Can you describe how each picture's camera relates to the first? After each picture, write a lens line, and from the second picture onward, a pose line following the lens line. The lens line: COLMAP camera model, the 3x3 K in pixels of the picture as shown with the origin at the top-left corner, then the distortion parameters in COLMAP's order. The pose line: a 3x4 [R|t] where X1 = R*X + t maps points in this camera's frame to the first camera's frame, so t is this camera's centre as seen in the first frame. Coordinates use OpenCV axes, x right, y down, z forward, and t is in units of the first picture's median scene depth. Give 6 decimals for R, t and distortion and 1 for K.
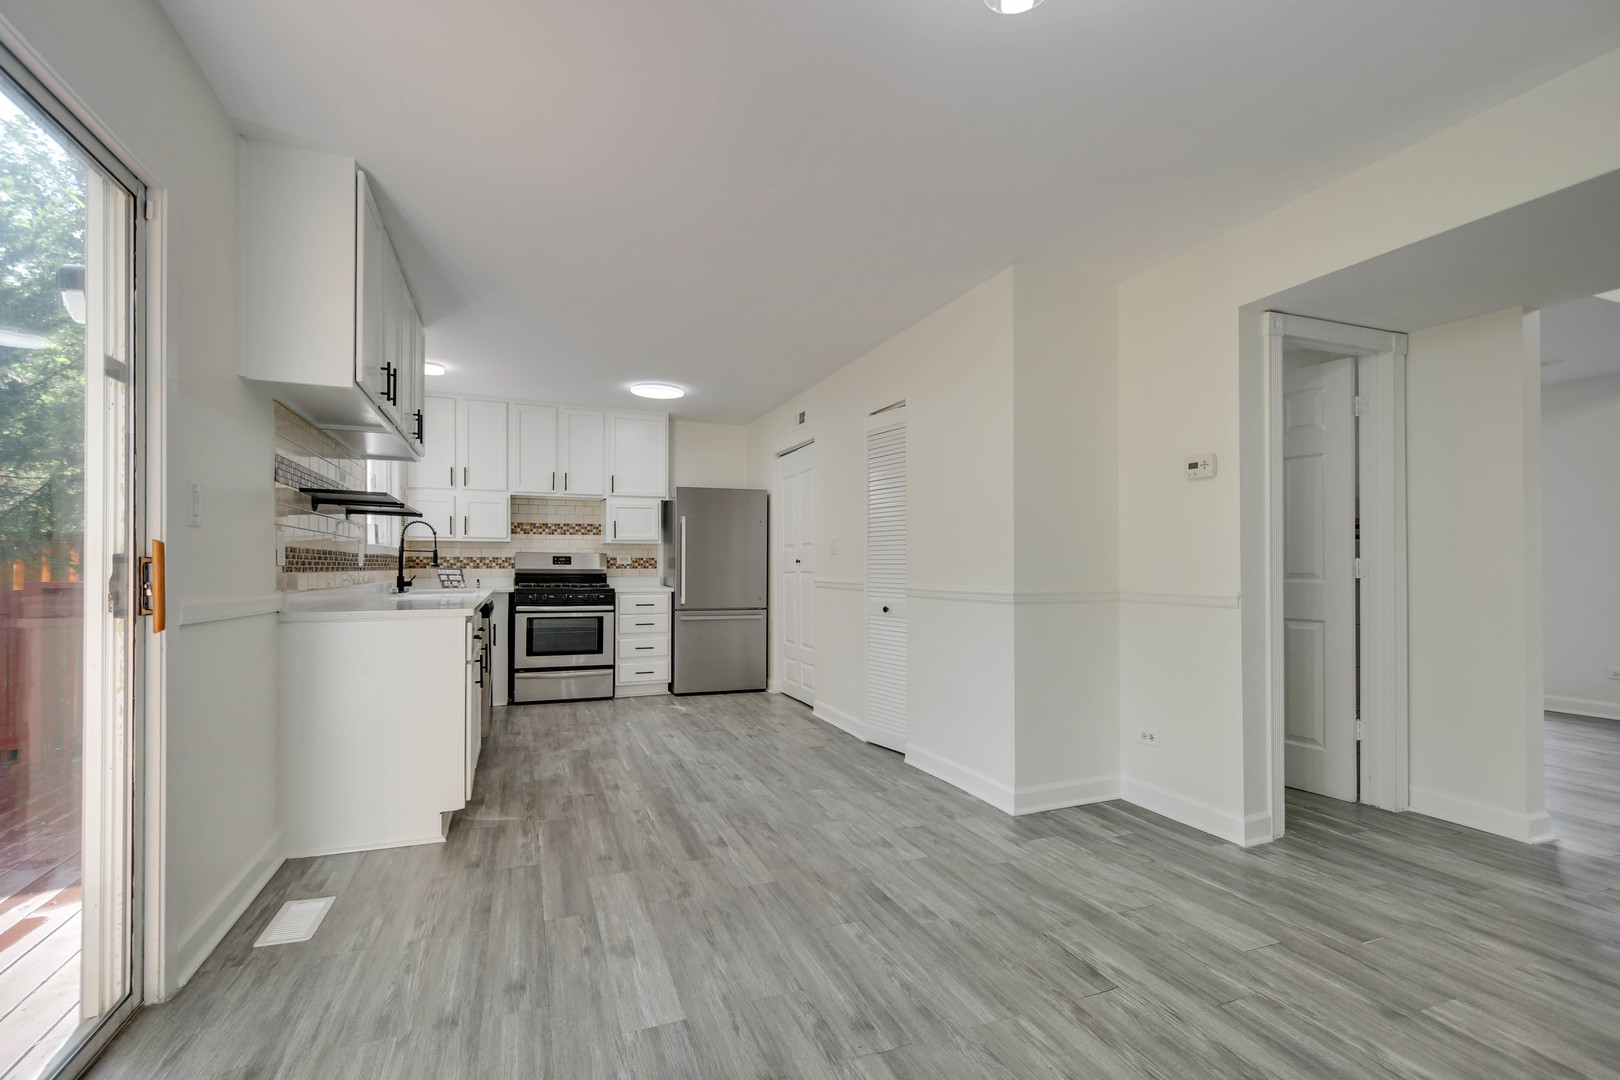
lens RADIAL K [[694.2, 0, 817.2], [0, 694.2, 567.3], [0, 0, 1]] dist [0.011514, -0.000003]
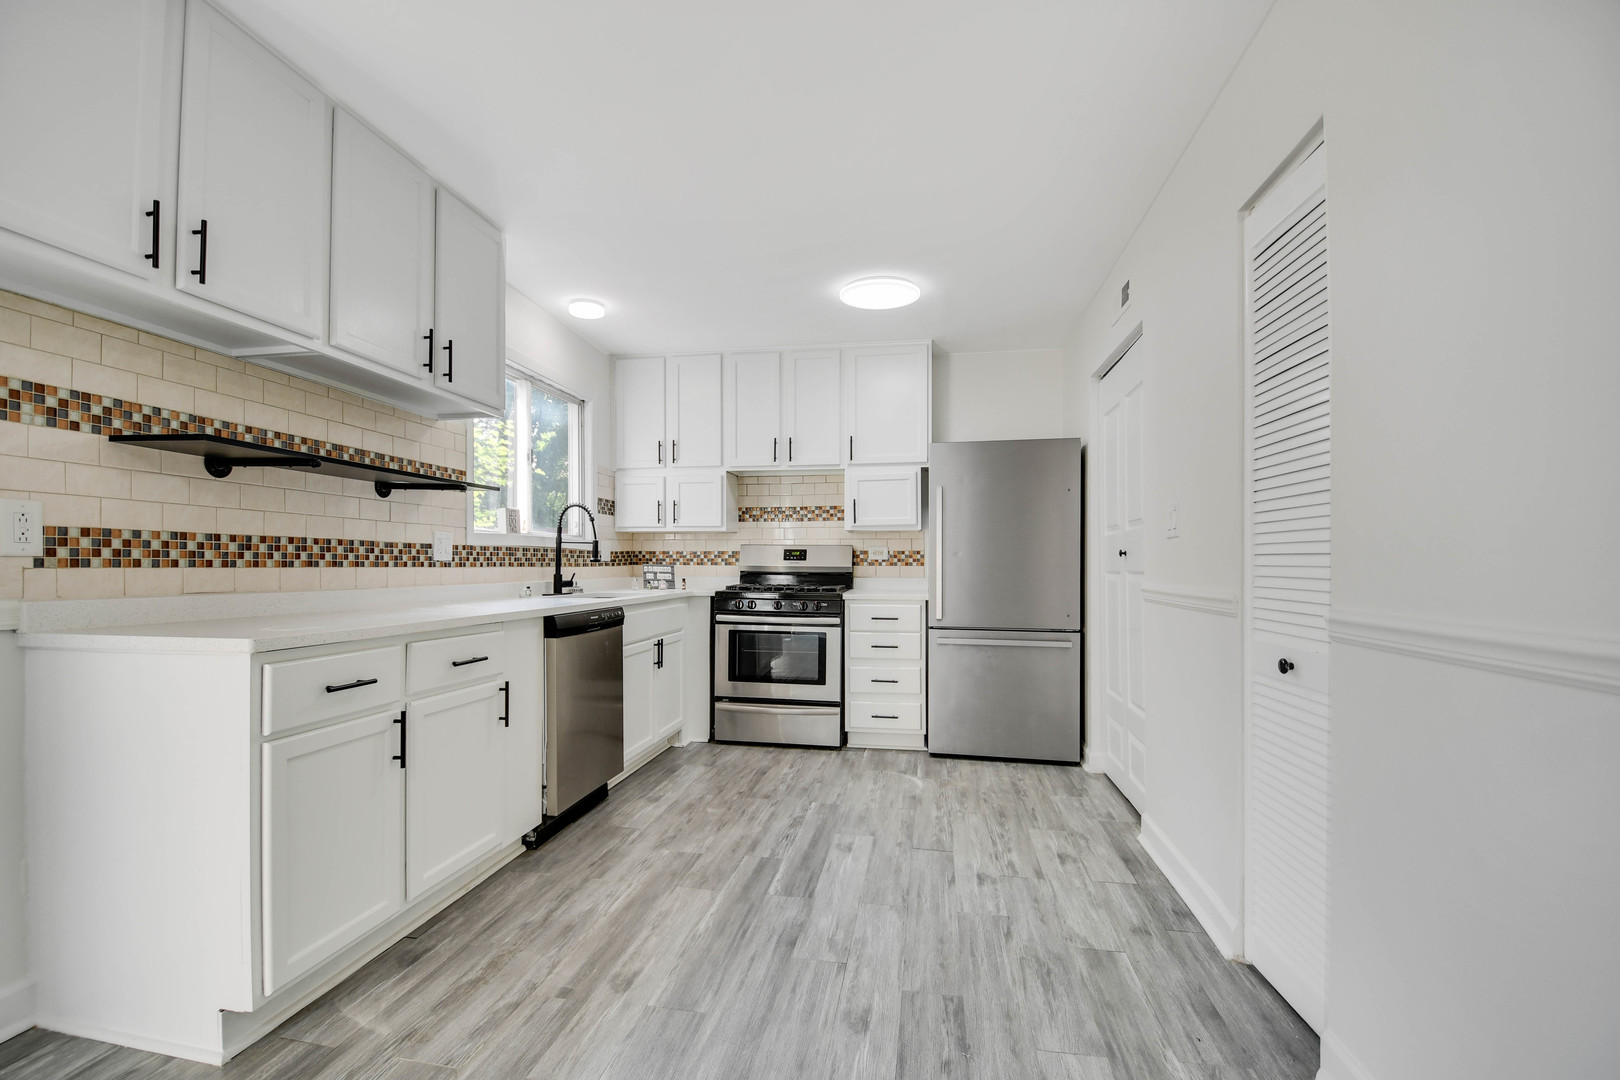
lens RADIAL K [[723.8, 0, 798.6], [0, 723.8, 562.8], [0, 0, 1]] dist [0.013259, -0.019556]
pose [[0.844119, -0.000925, -0.536155, 0.067369], [-0.001326, 0.999992, -0.003812, 0.002133], [0.536154, 0.003929, 0.844111, 0.367449]]
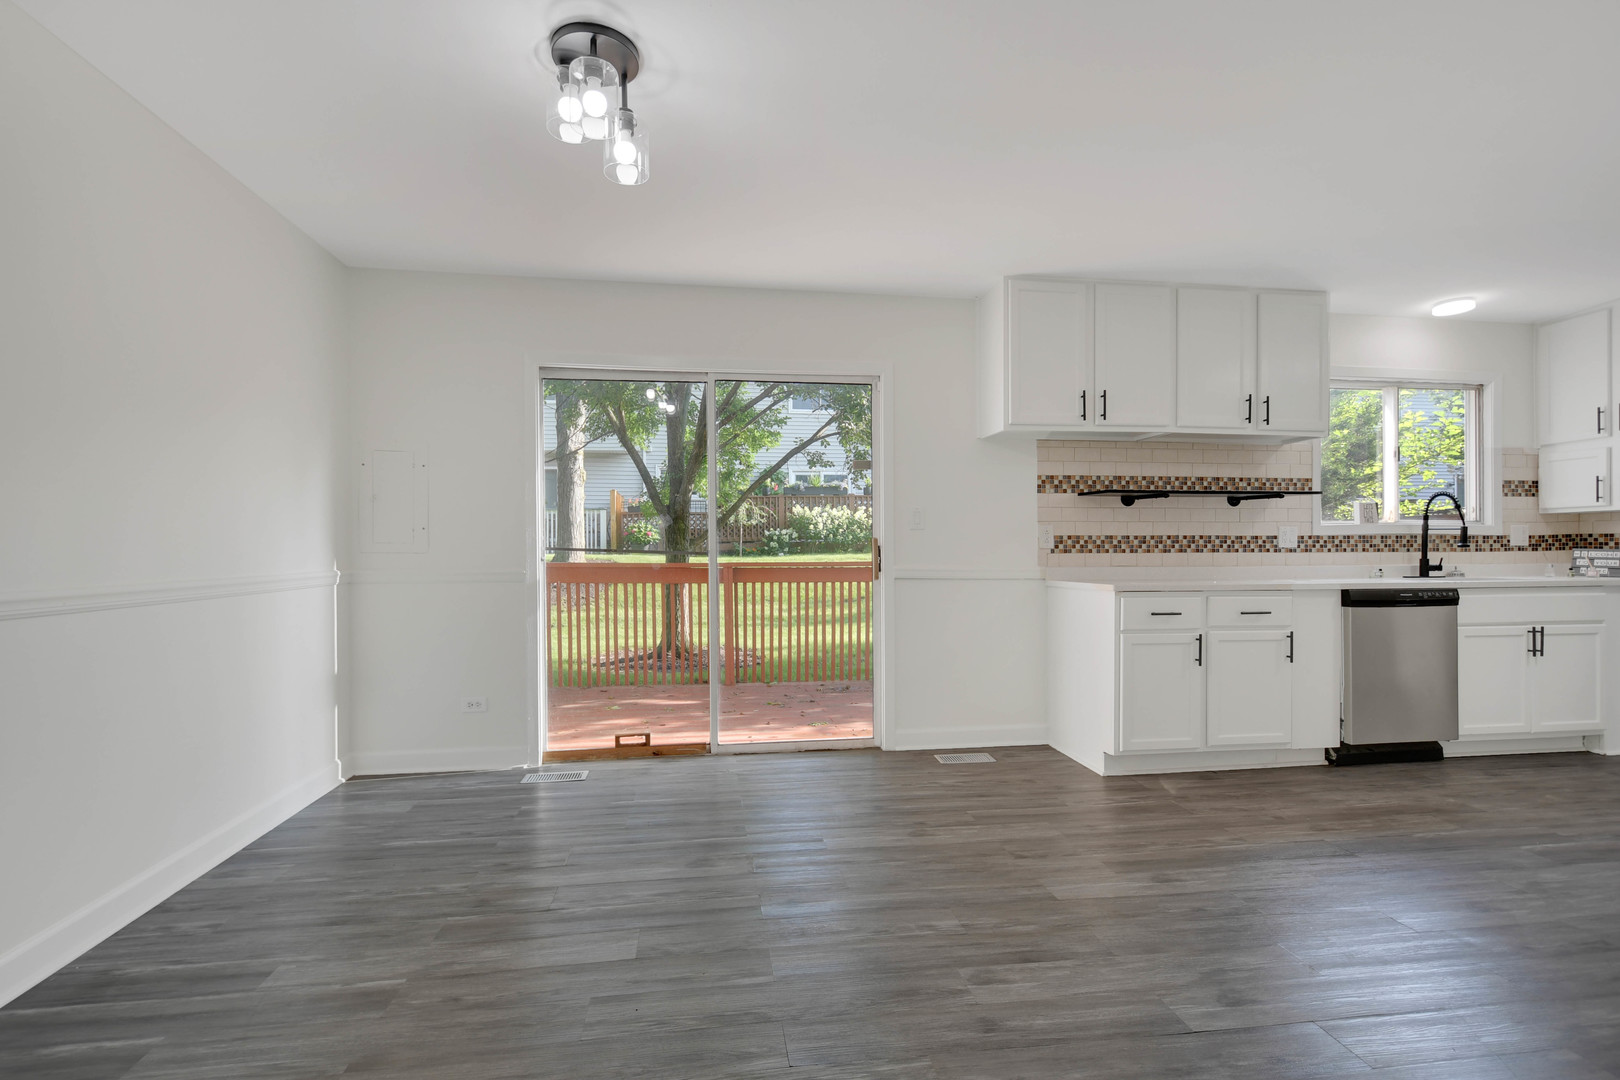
lens RADIAL K [[723.8, 0, 798.6], [0, 723.8, 562.8], [0, 0, 1]] dist [0.013259, -0.019556]
pose [[-0.238802, 0.011563, -0.971000, 0.383497], [0.004201, 0.999932, 0.010874, 0.004043], [0.971059, -0.001482, -0.238834, 0.376833]]
